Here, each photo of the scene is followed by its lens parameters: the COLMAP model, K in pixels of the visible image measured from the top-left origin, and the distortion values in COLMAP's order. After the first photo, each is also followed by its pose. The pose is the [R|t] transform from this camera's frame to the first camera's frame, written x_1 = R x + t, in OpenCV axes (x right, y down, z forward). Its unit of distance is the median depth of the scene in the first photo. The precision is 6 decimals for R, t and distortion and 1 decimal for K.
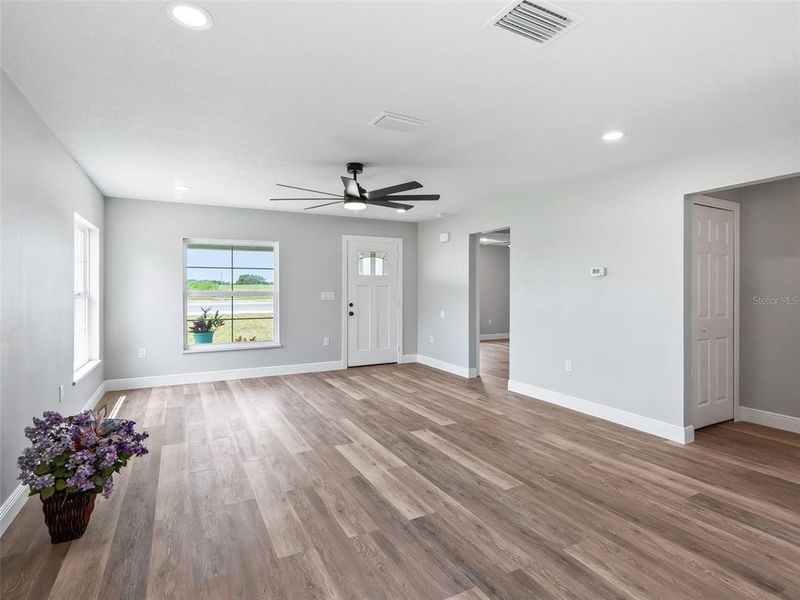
lens RADIAL K [[425.8, 0, 400.0], [0, 425.8, 300.0], [0, 0, 1]] dist [-0.000054, 0.000812]
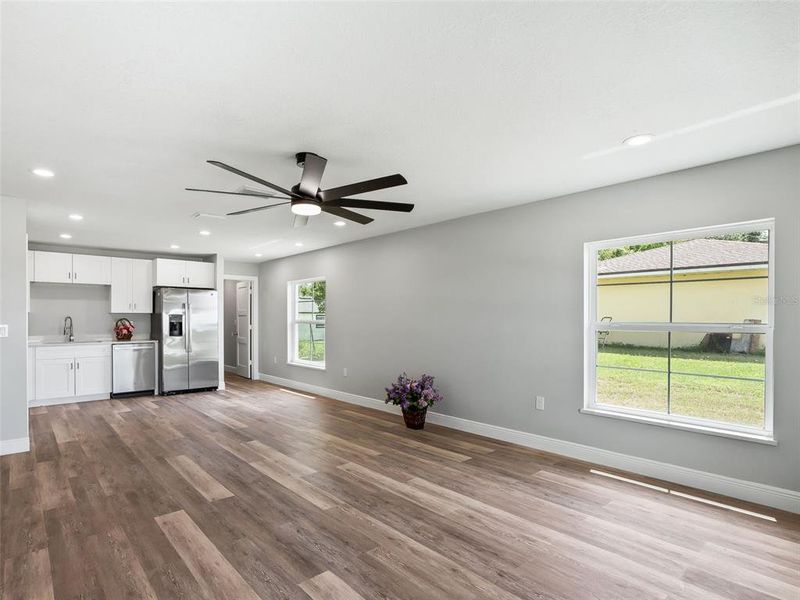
lens RADIAL K [[425.8, 0, 400.0], [0, 425.8, 300.0], [0, 0, 1]] dist [-0.000054, 0.000812]
pose [[-0.968683, -0.009624, -0.248113, -0.078274], [-0.005076, 0.999807, -0.018964, -0.050301], [0.248248, -0.017111, -0.968545, 1.873749]]
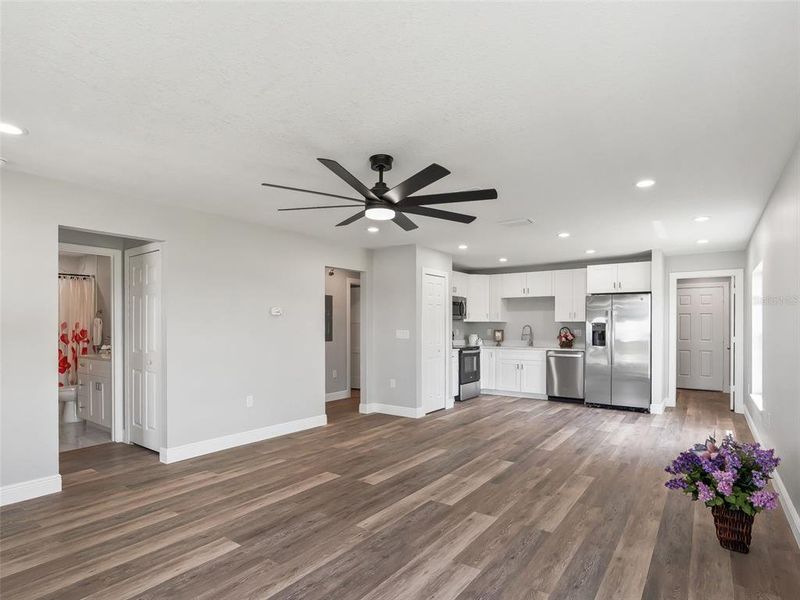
lens RADIAL K [[434.1, 0, 387.5], [0, 434.1, 325.1], [0, 0, 1]] dist [-0.028816, 0.000543]
pose [[-0.431903, 0.004154, 0.901911, -0.825024], [0.020436, 0.999778, 0.005181, -0.035343], [-0.901689, 0.020669, -0.431892, 1.364497]]
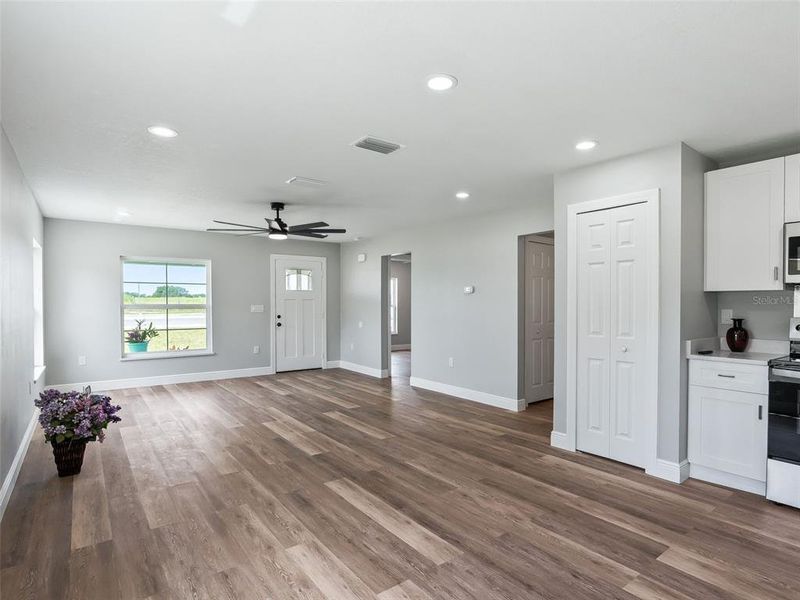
lens RADIAL K [[447.4, 0, 412.0], [0, 447.4, 320.8], [0, 0, 1]] dist [-0.022841, 0.001849]
pose [[0.987234, -0.004587, 0.159209, 0.077093], [0.002223, 0.999885, 0.015019, 0.009965], [-0.159259, -0.014474, 0.987131, -0.378661]]
